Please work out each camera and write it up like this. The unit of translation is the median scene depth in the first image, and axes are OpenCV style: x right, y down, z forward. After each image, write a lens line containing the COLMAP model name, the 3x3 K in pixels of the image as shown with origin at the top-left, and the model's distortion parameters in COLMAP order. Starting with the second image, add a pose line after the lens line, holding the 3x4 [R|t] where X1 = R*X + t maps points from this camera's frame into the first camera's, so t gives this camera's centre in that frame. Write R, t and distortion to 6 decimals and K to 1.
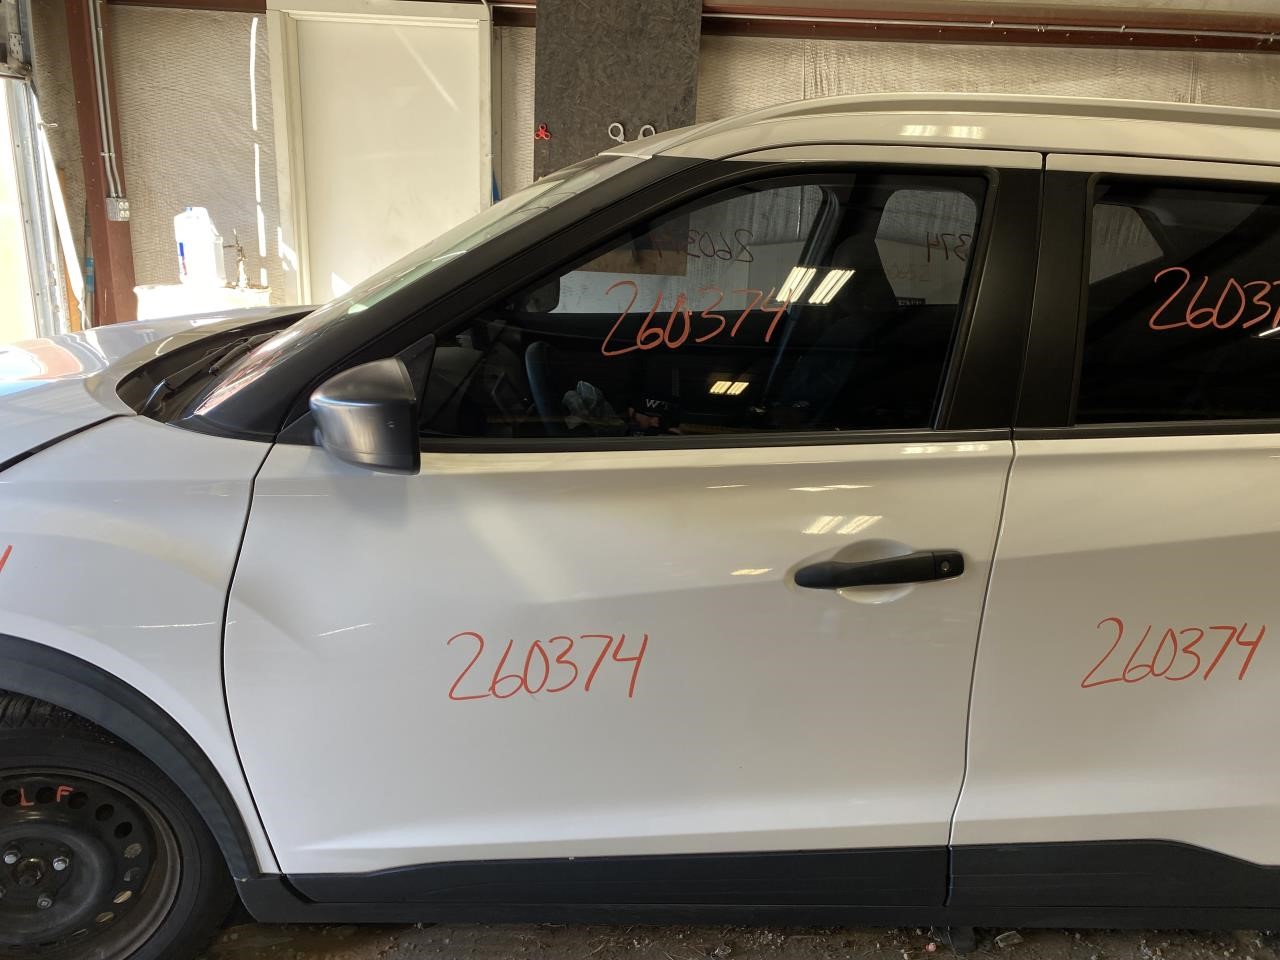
lens RADIAL K [[1002.0, 0, 638.9], [0, 1002.0, 488.2], [0, 0, 1]] dist [0.020218, -0.007911]
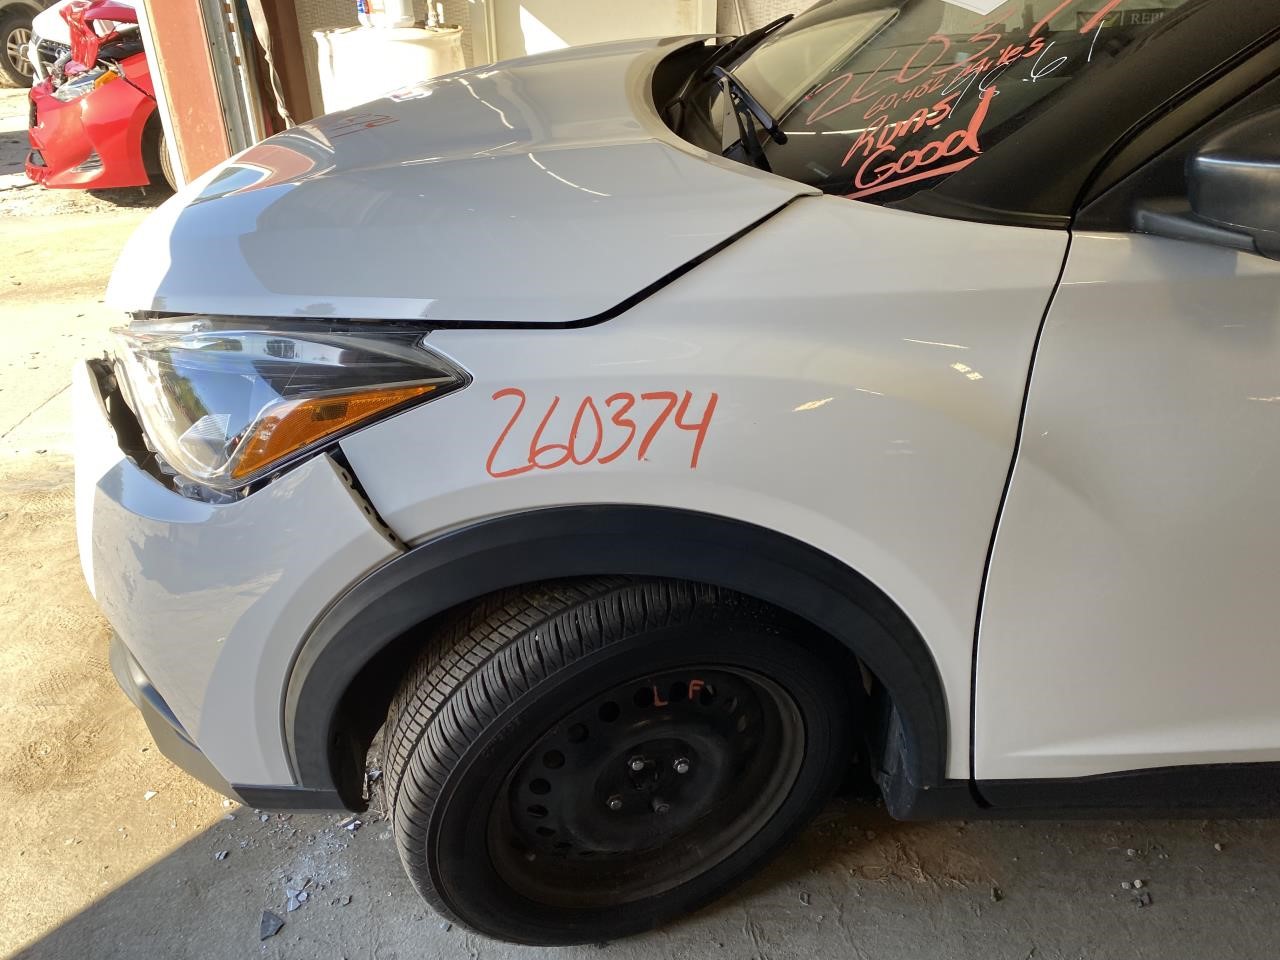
lens RADIAL K [[1002.0, 0, 638.9], [0, 1002.0, 488.2], [0, 0, 1]] dist [0.020218, -0.007911]
pose [[0.999396, -0.021112, -0.027621, -0.589326], [0.026895, 0.972940, 0.229488, -0.036360], [0.022028, -0.230092, 0.972920, 0.260230]]
